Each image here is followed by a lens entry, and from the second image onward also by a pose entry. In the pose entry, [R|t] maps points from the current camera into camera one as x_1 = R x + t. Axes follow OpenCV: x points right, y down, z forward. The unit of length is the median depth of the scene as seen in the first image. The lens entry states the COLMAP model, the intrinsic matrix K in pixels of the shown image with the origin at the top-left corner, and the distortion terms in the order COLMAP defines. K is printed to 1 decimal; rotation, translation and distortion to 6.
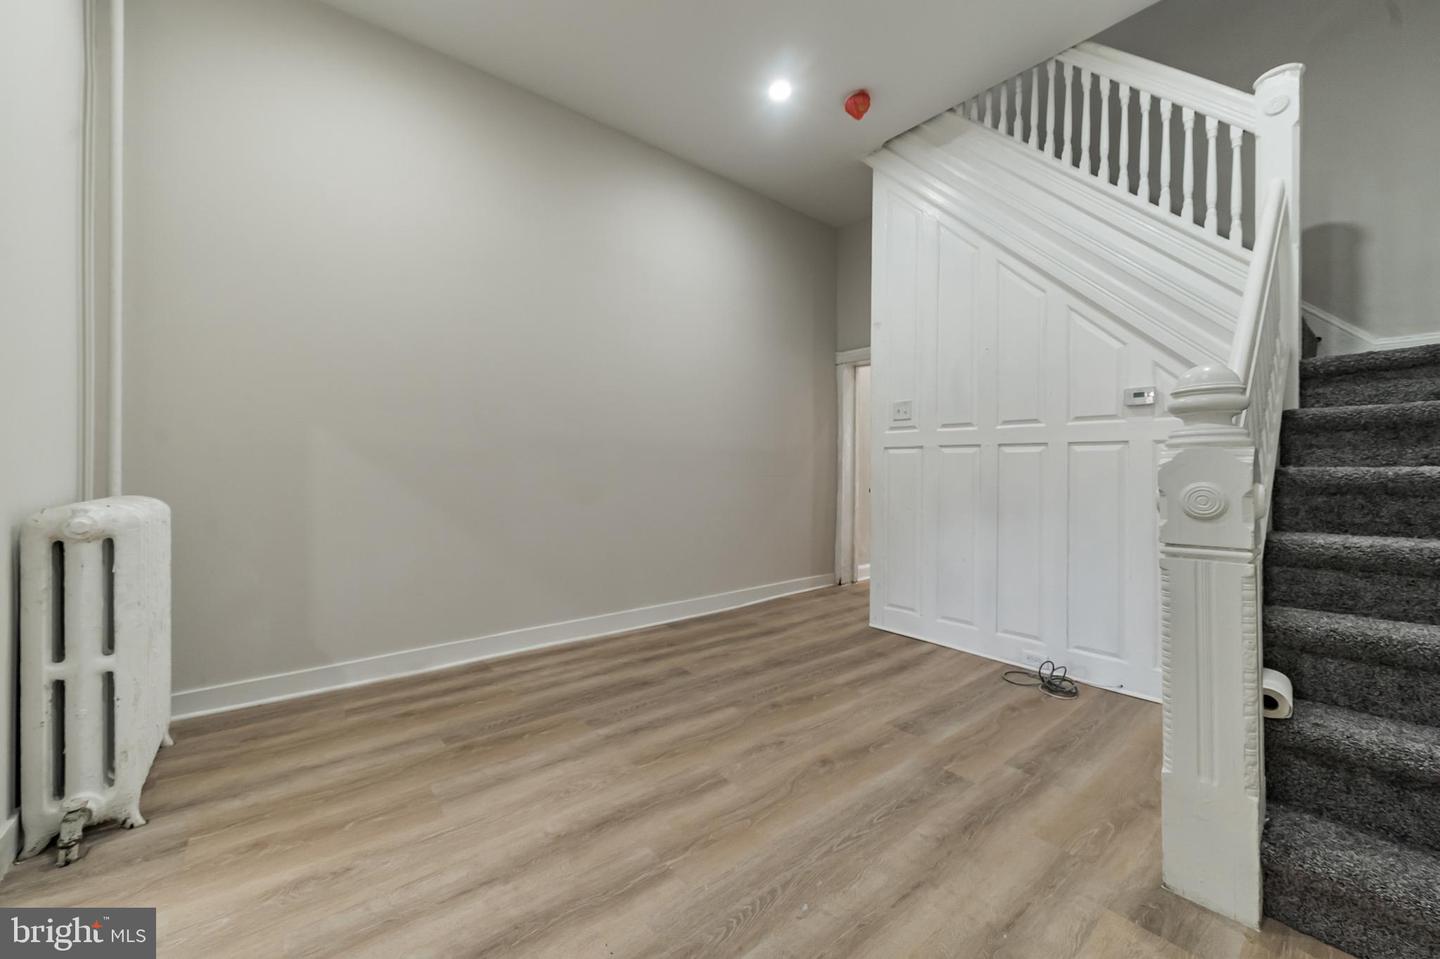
lens RADIAL K [[571.8, 0, 718.1], [0, 571.8, 471.0], [0, 0, 1]] dist [0.002991, 0.000381]
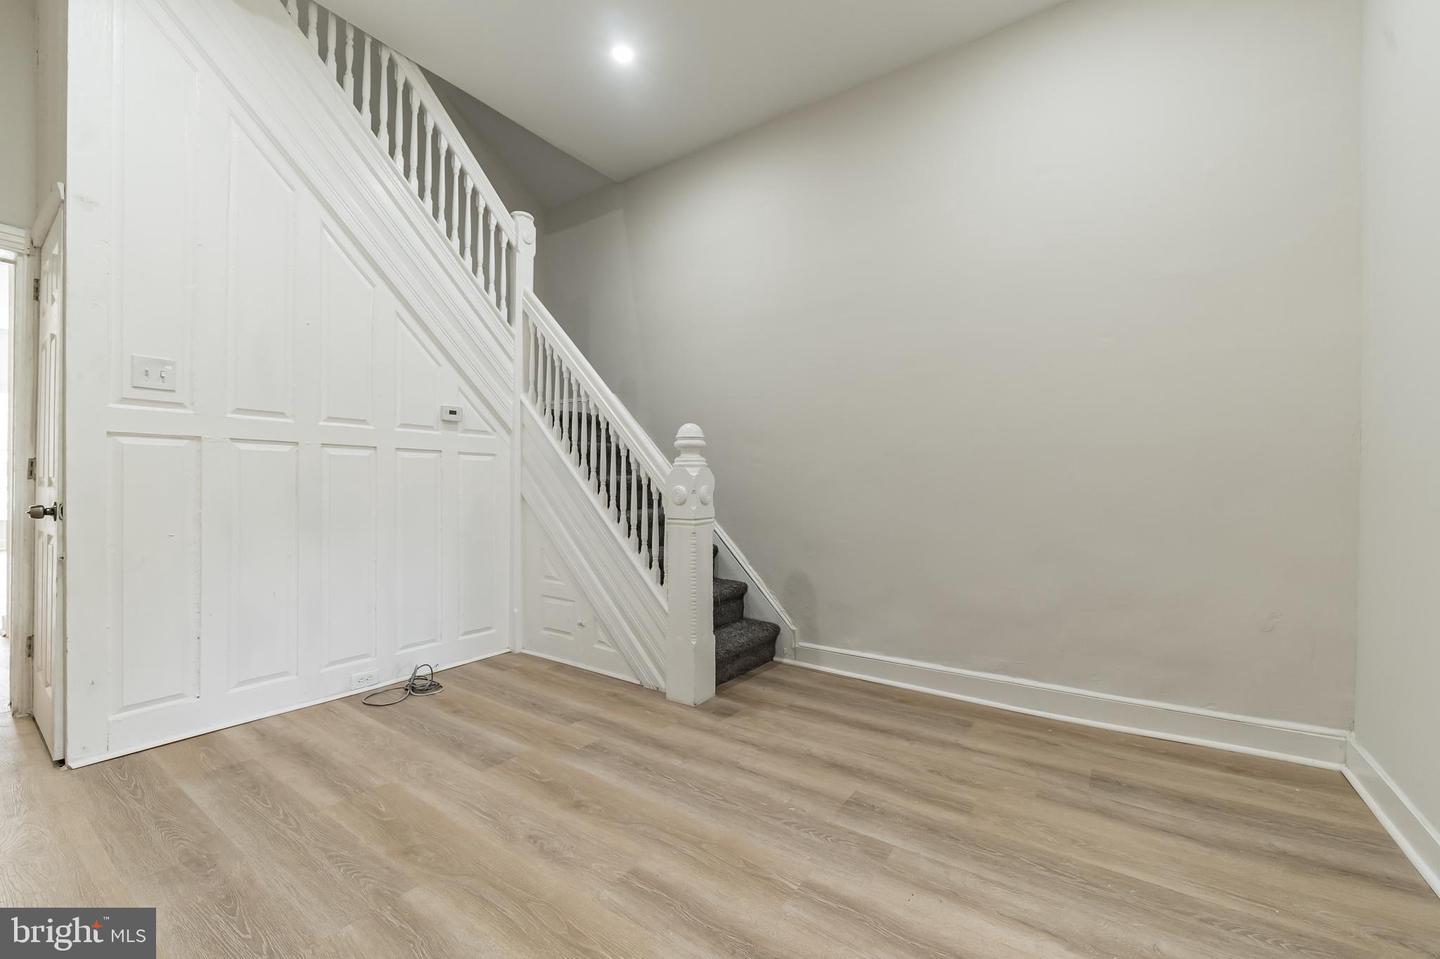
lens RADIAL K [[575.7, 0, 716.7], [0, 575.7, 485.3], [0, 0, 1]] dist [0.001378, -0.000066]
pose [[-0.269241, -0.015495, 0.962948, -0.583882], [-0.009532, 0.999864, 0.013424, -0.003902], [-0.963026, -0.005565, -0.269352, 0.829865]]
